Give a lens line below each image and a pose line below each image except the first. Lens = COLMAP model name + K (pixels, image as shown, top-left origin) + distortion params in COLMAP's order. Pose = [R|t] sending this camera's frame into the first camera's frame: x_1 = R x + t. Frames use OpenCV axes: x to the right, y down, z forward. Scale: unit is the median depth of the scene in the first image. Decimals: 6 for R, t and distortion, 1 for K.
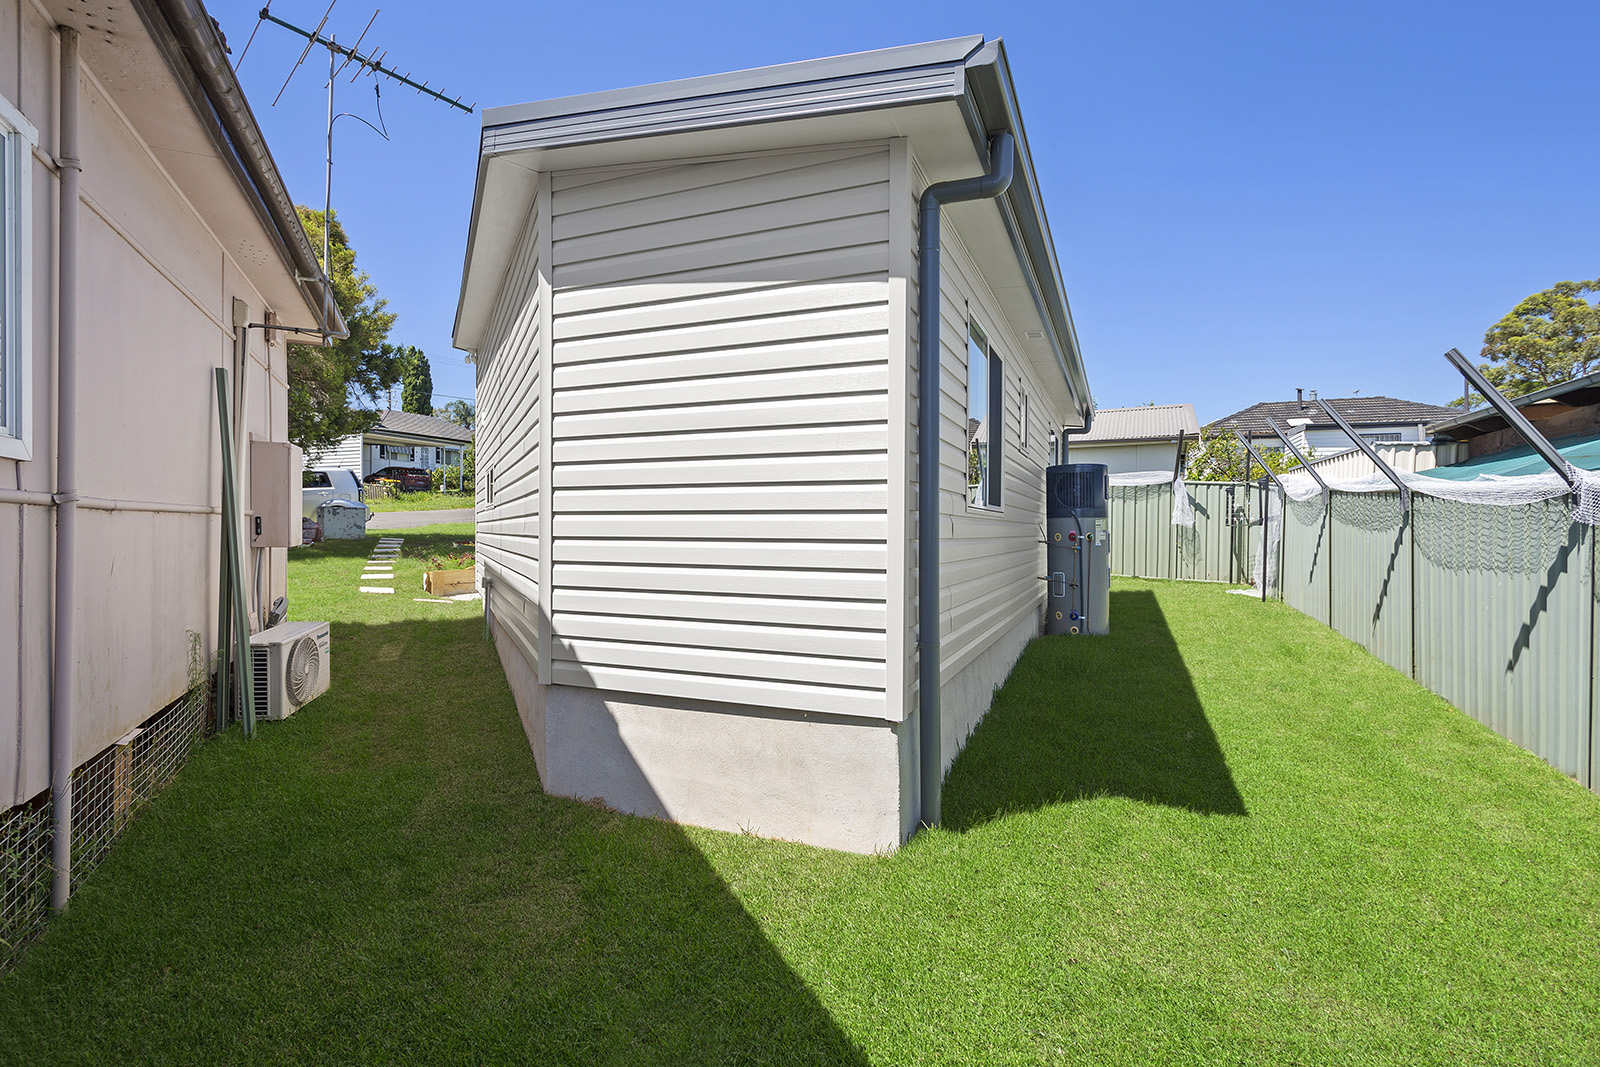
lens RADIAL K [[759.7, 0, 798.4], [0, 759.7, 537.0], [0, 0, 1]] dist [0.000473, 0.001525]
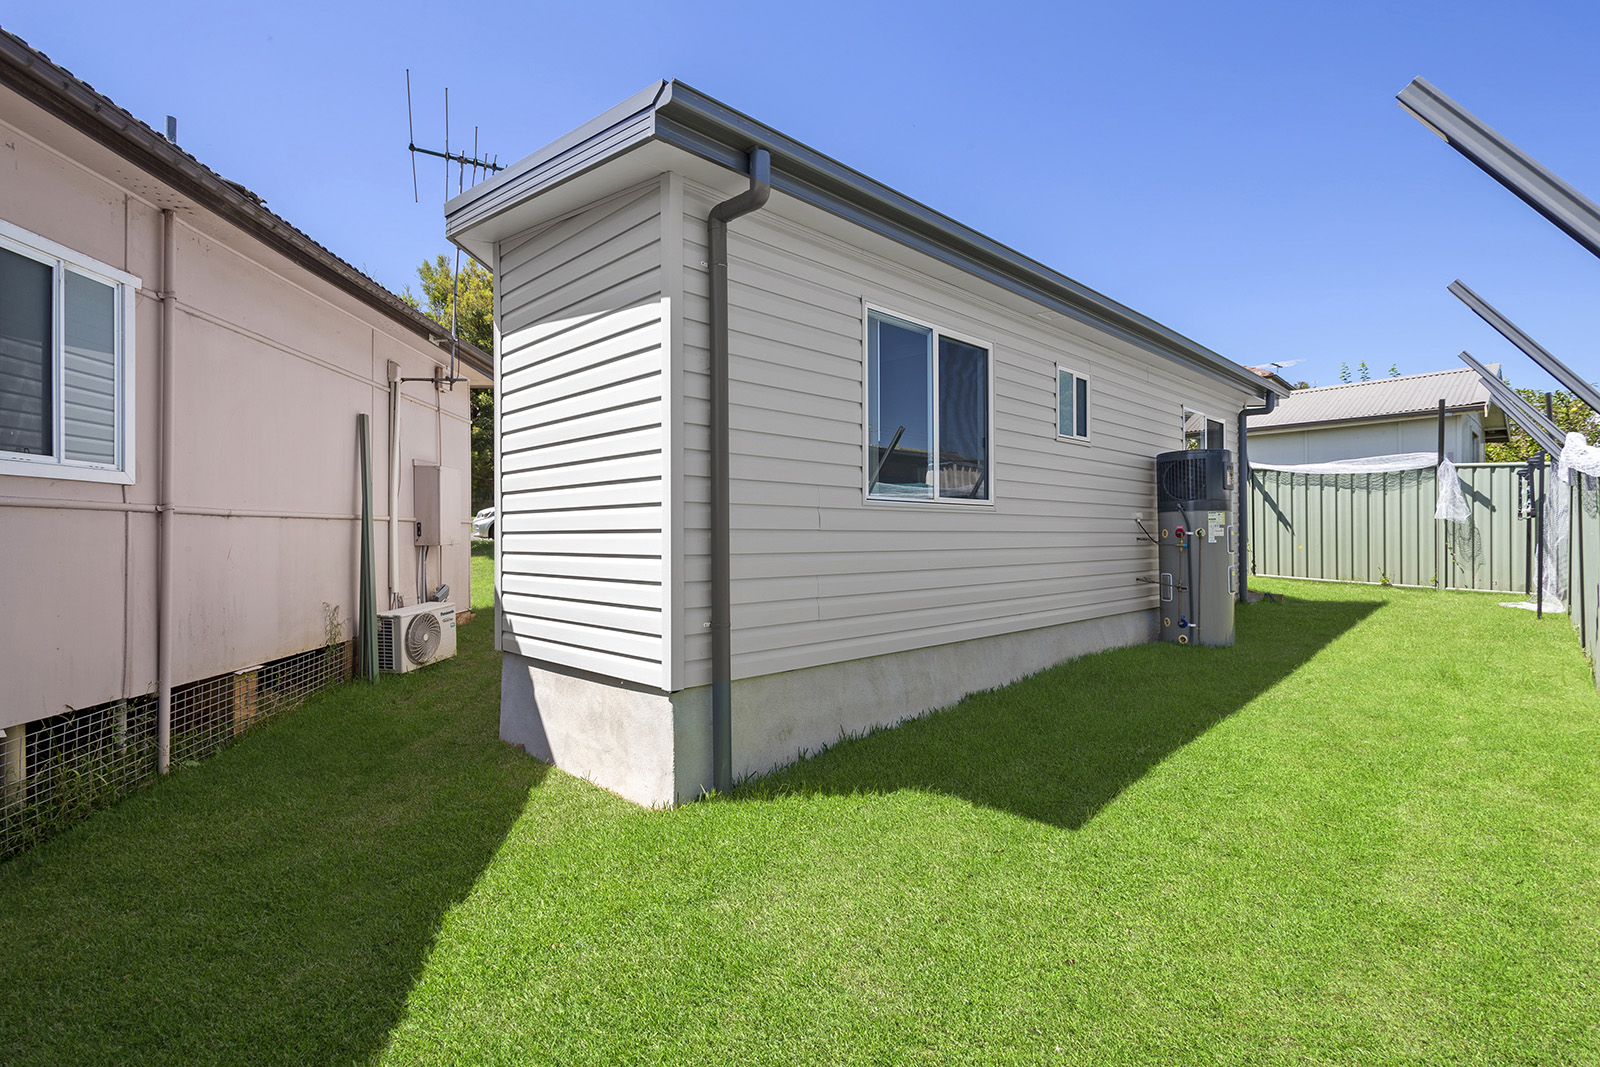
lens RADIAL K [[760.4, 0, 791.2], [0, 760.4, 533.5], [0, 0, 1]] dist [0.002831, 0.000749]
pose [[0.926583, -0.010340, -0.375949, 0.583954], [0.005360, 0.999884, -0.014290, 0.022175], [0.376053, 0.011226, 0.926530, 0.021754]]
